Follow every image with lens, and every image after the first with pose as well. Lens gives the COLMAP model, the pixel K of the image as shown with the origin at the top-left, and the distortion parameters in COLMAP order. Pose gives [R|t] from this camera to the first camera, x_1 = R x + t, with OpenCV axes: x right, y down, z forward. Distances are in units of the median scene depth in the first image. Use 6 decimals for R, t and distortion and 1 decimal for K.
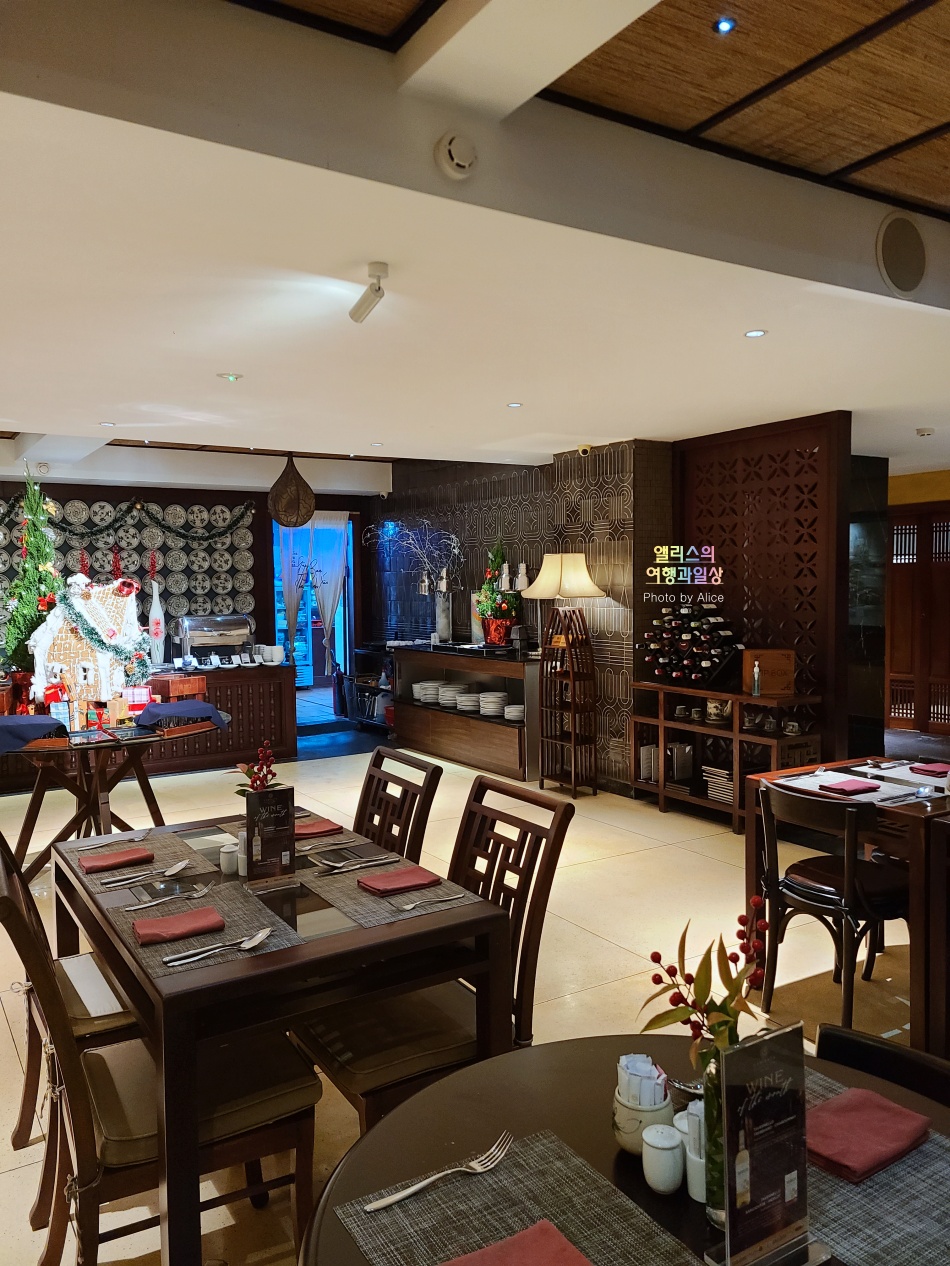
lens RADIAL K [[946.8, 0, 475.0], [0, 946.8, 633.0], [0, 0, 1]] dist [0.068019, -0.054050]
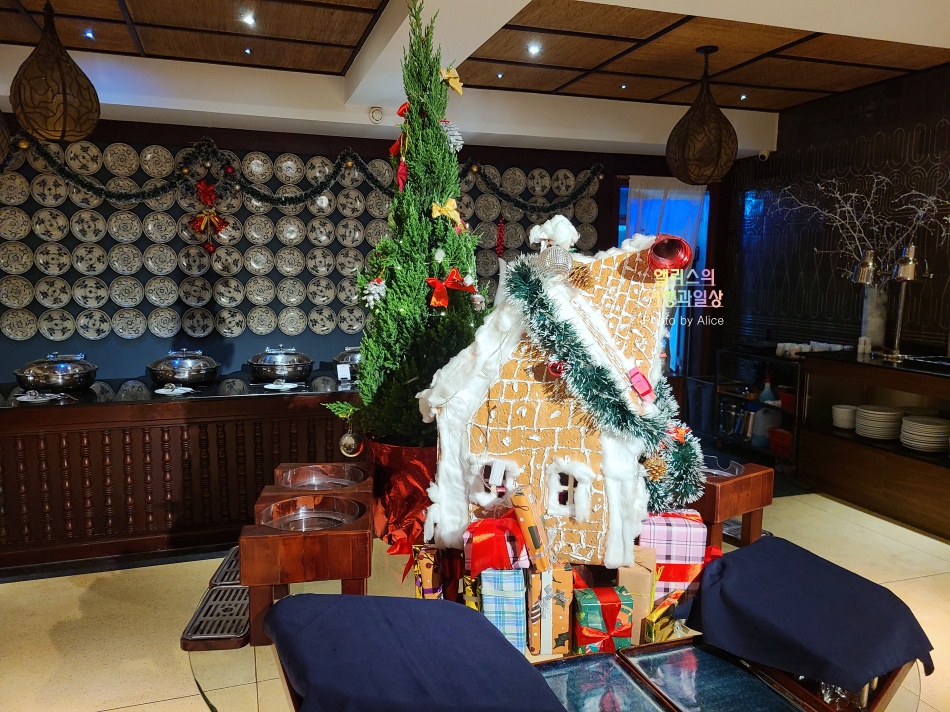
lens RADIAL K [[710.5, 0, 475.0], [0, 710.5, 356.0], [0, 0, 1]] dist [0.068019, -0.054050]
pose [[0.972211, 0.050507, -0.228595, -0.358761], [-0.034908, 0.996810, 0.071777, -0.025624], [0.231491, -0.061802, 0.970872, 0.684348]]
